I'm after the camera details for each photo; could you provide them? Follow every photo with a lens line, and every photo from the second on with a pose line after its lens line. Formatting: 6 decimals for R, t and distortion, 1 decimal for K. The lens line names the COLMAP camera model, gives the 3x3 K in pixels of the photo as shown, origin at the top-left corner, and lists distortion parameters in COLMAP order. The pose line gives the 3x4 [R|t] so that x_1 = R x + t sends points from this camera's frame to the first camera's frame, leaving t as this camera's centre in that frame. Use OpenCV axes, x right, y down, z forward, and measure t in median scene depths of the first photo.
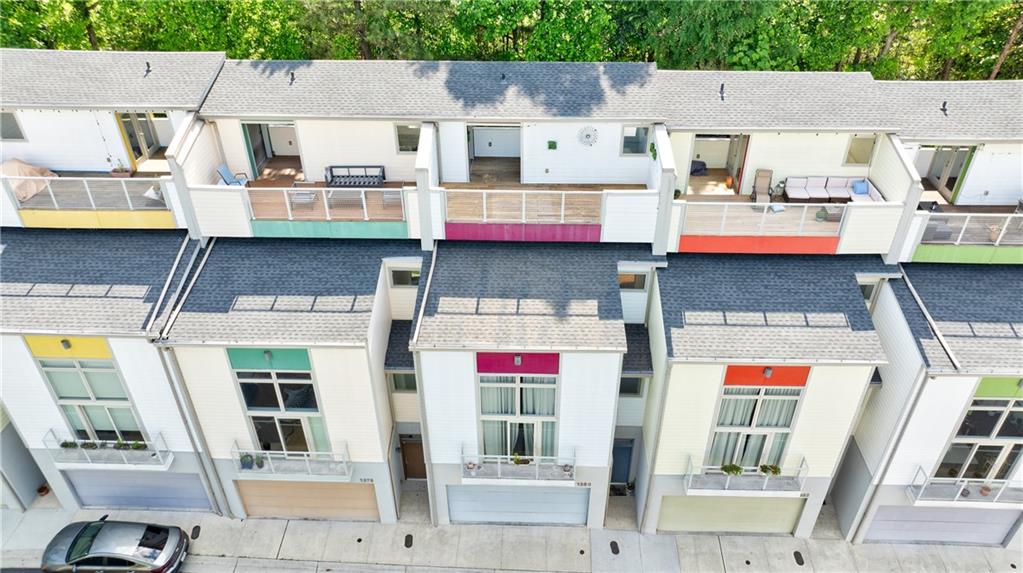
lens RADIAL K [[717.5, 0, 511.5], [0, 717.5, 286.5], [0, 0, 1]] dist [-0.045786, 0.050455]
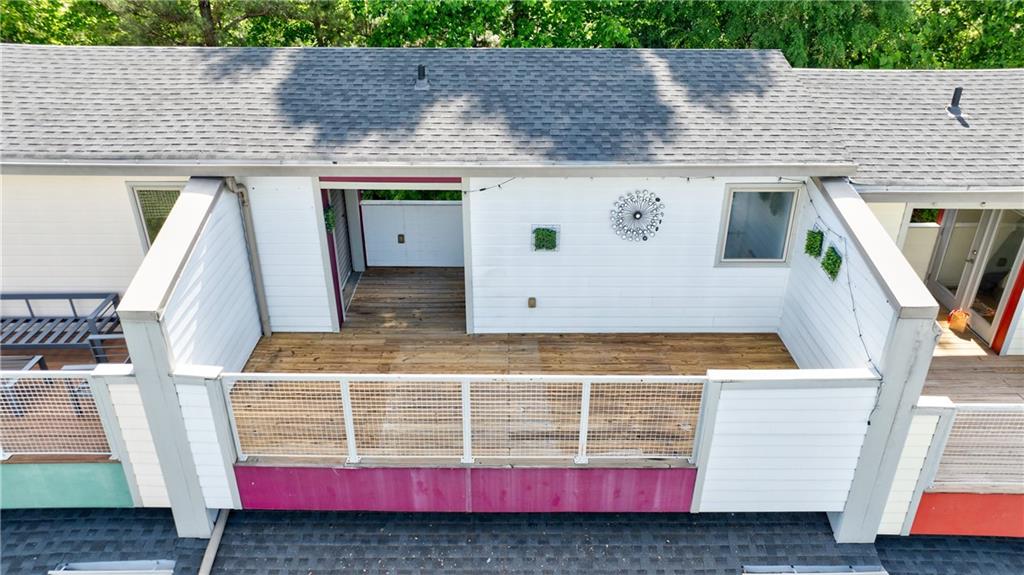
lens RADIAL K [[718.2, 0, 512.0], [0, 718.2, 287.5], [0, 0, 1]] dist [-0.045786, 0.050455]
pose [[0.999386, -0.007585, 0.034211, 0.026294], [0.012146, 0.990749, -0.135160, -0.122704], [-0.032870, 0.135492, 0.990233, 0.638991]]
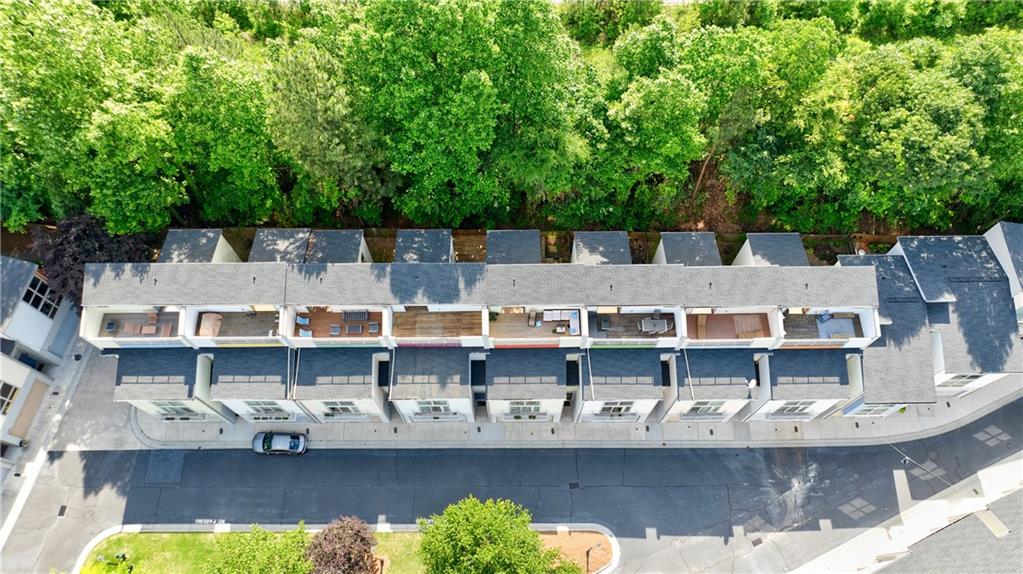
lens RADIAL K [[717.5, 0, 511.5], [0, 717.5, 287.0], [0, 0, 1]] dist [-0.045786, 0.050455]
pose [[0.999073, -0.038184, 0.019859, 0.248775], [0.022943, 0.862890, 0.504871, -1.438777], [-0.036414, -0.503948, 0.862966, -0.983716]]
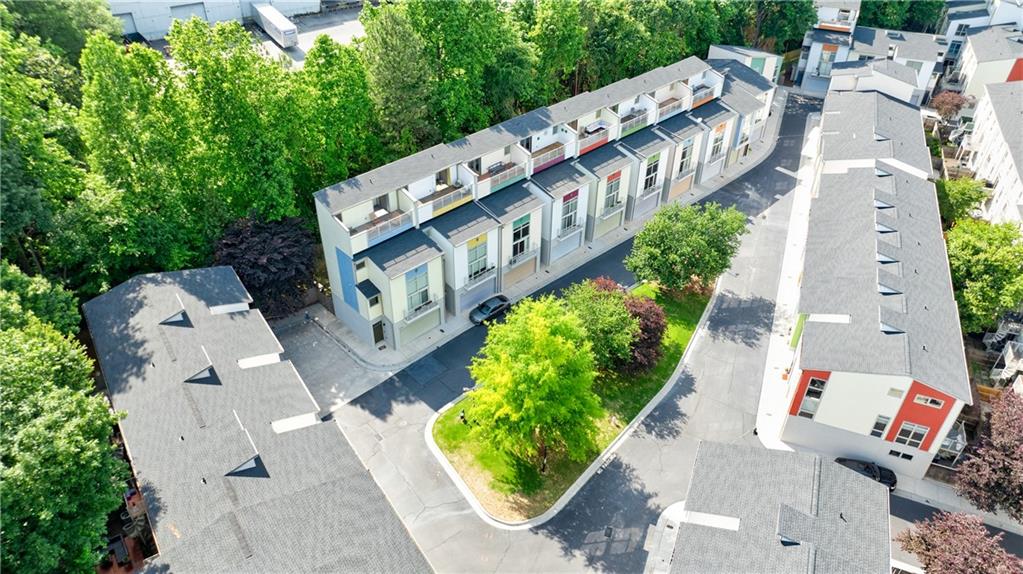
lens RADIAL K [[717.5, 0, 511.5], [0, 717.5, 287.0], [0, 0, 1]] dist [-0.045786, 0.050455]
pose [[0.693692, -0.422797, 0.583125, -2.323672], [0.398627, 0.899656, 0.178088, -0.225997], [-0.599907, 0.108911, 0.792622, -1.523477]]
